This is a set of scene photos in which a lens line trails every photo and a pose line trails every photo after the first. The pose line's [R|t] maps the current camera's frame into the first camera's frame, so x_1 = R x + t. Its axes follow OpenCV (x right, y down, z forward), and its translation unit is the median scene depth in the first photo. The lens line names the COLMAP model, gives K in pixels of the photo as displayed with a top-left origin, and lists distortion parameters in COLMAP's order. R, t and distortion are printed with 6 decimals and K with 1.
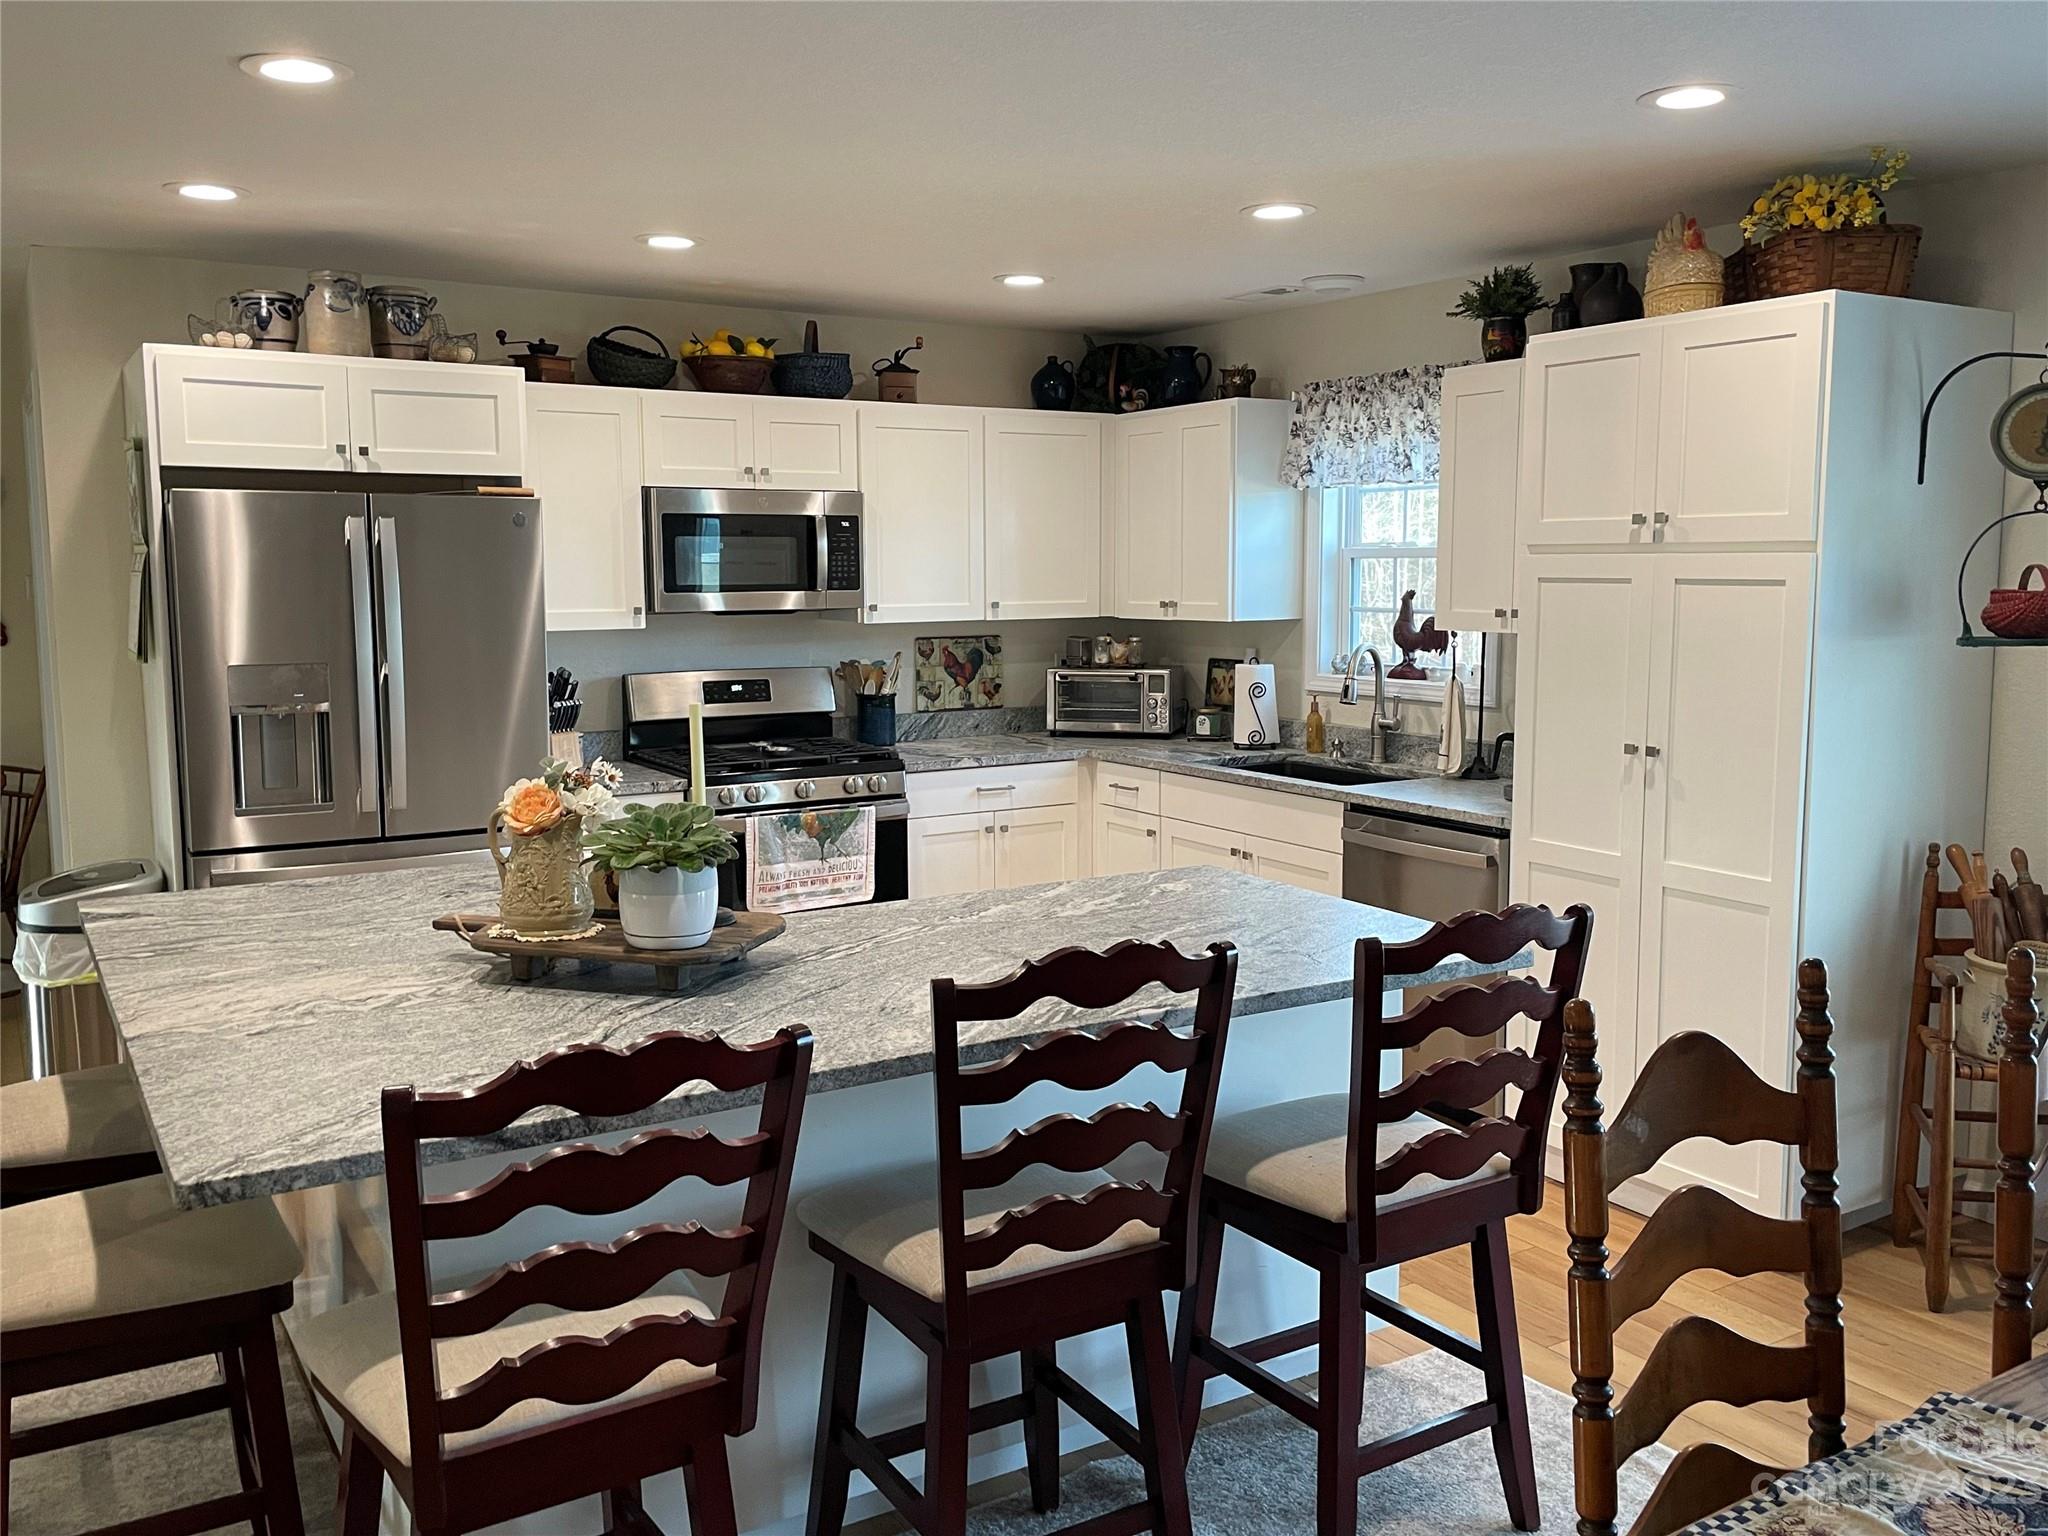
lens RADIAL K [[1704.9, 0, 1032.2], [0, 1704.9, 756.8], [0, 0, 1]] dist [0.058076, -0.006918]
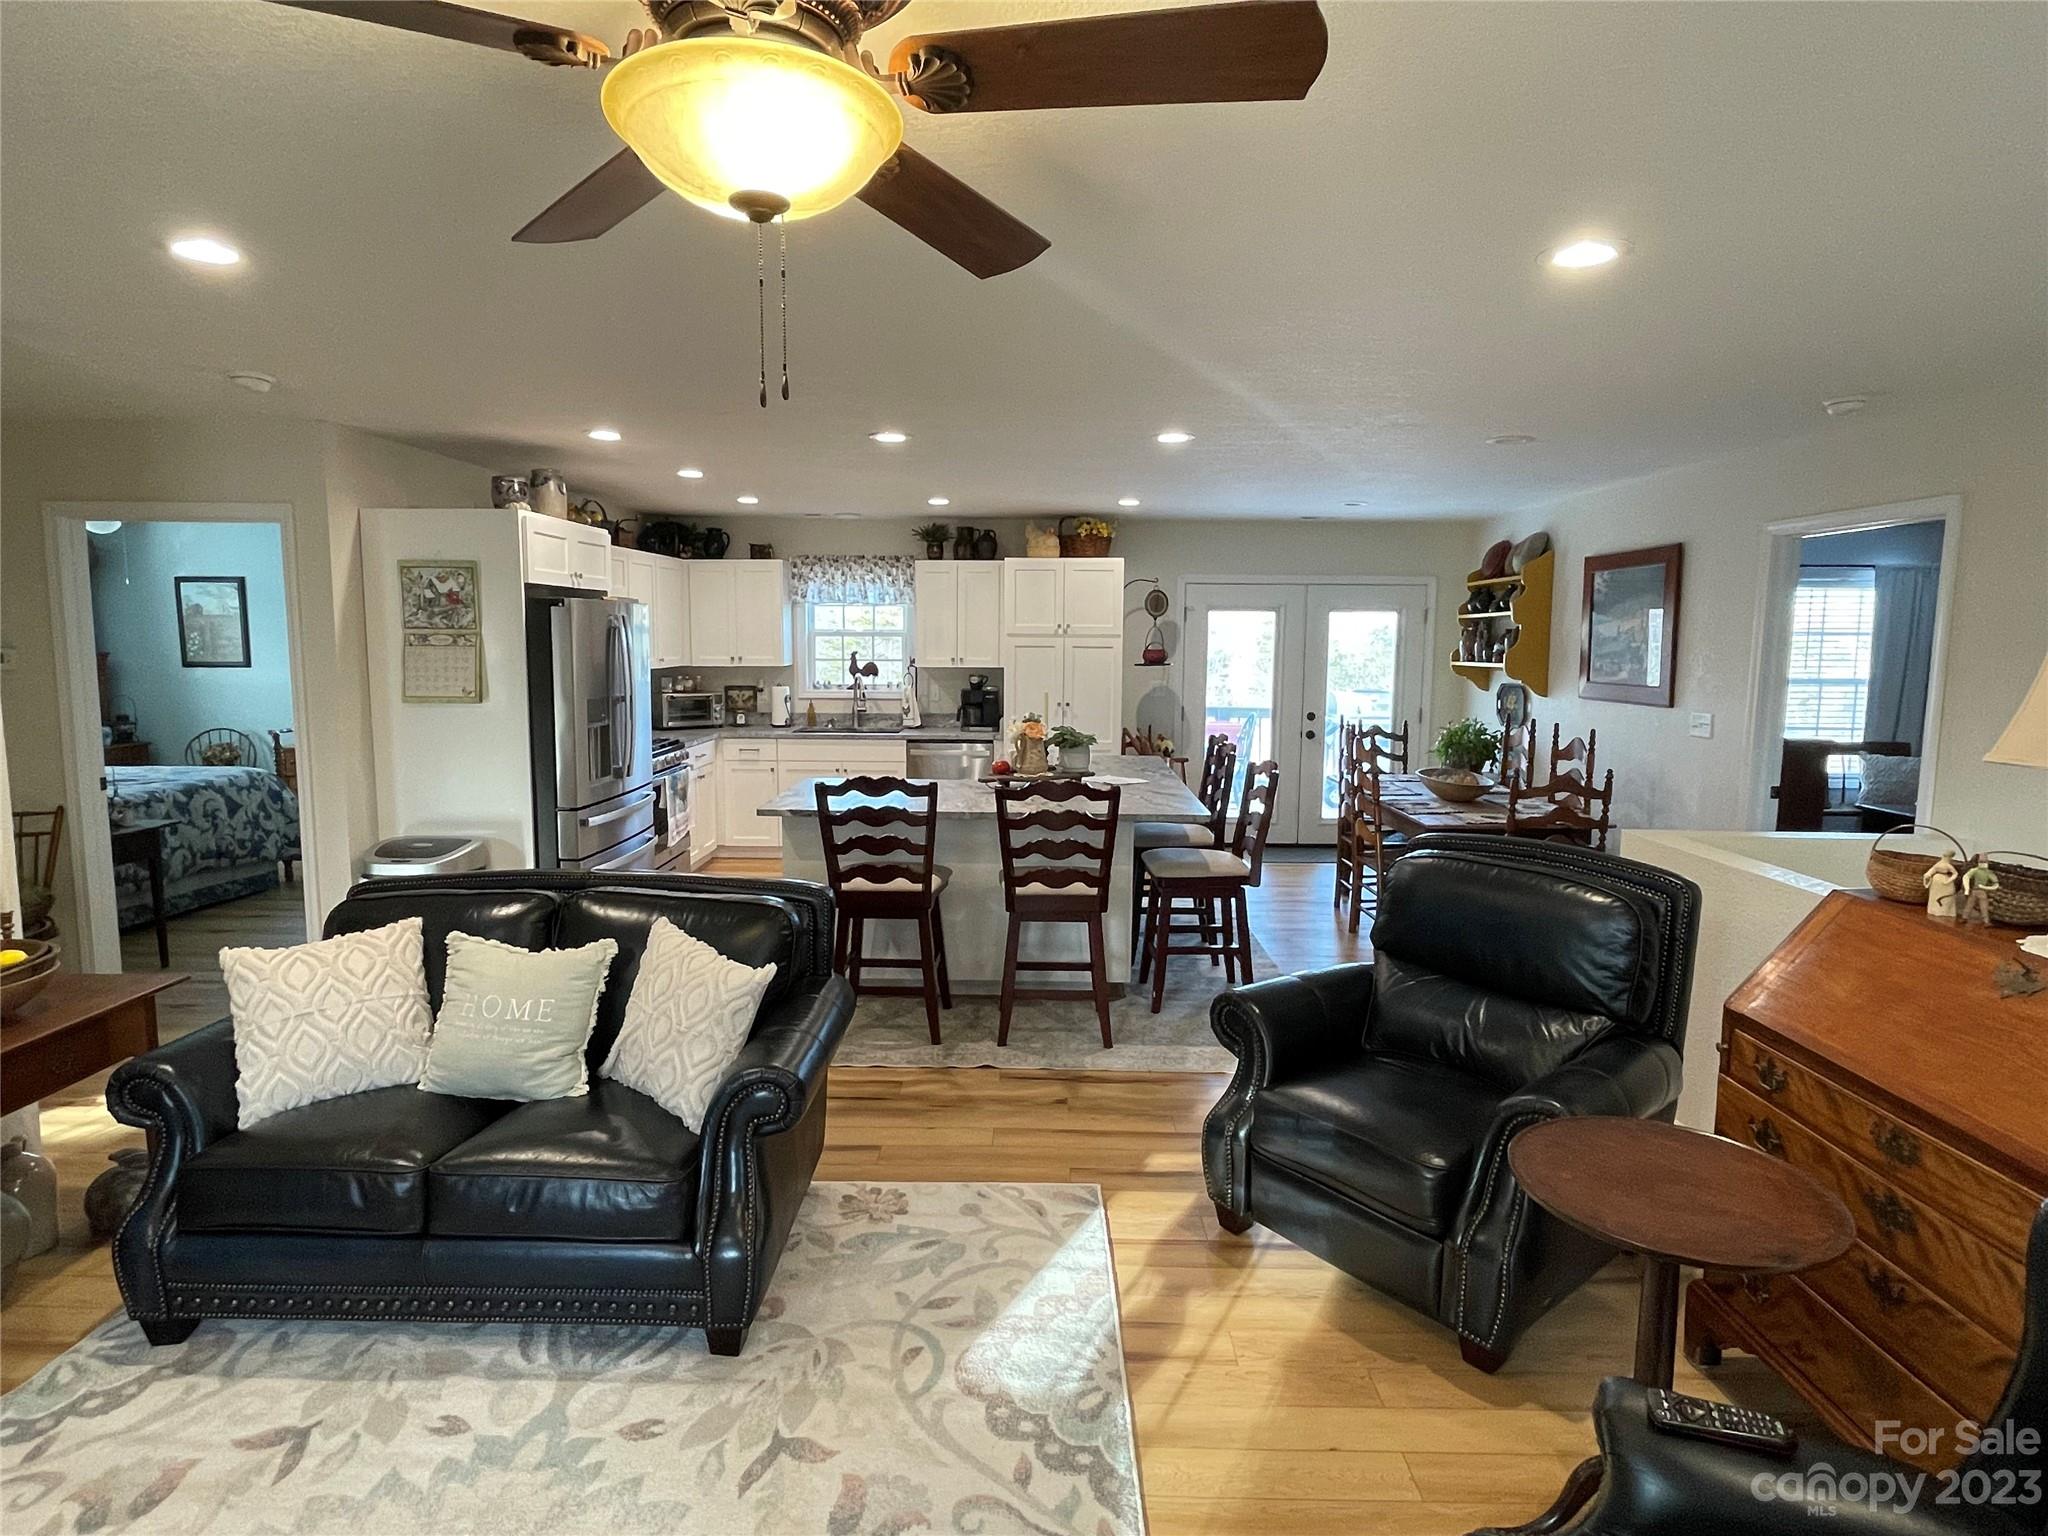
lens RADIAL K [[1103.0, 0, 1038.2], [0, 1103.0, 755.2], [0, 0, 1]] dist [0.000224, -0.001907]
pose [[0.531590, -0.087090, 0.842513, -0.850338], [0.087404, 0.995030, 0.047708, -0.007358], [-0.842480, 0.048278, 0.536560, 0.014896]]
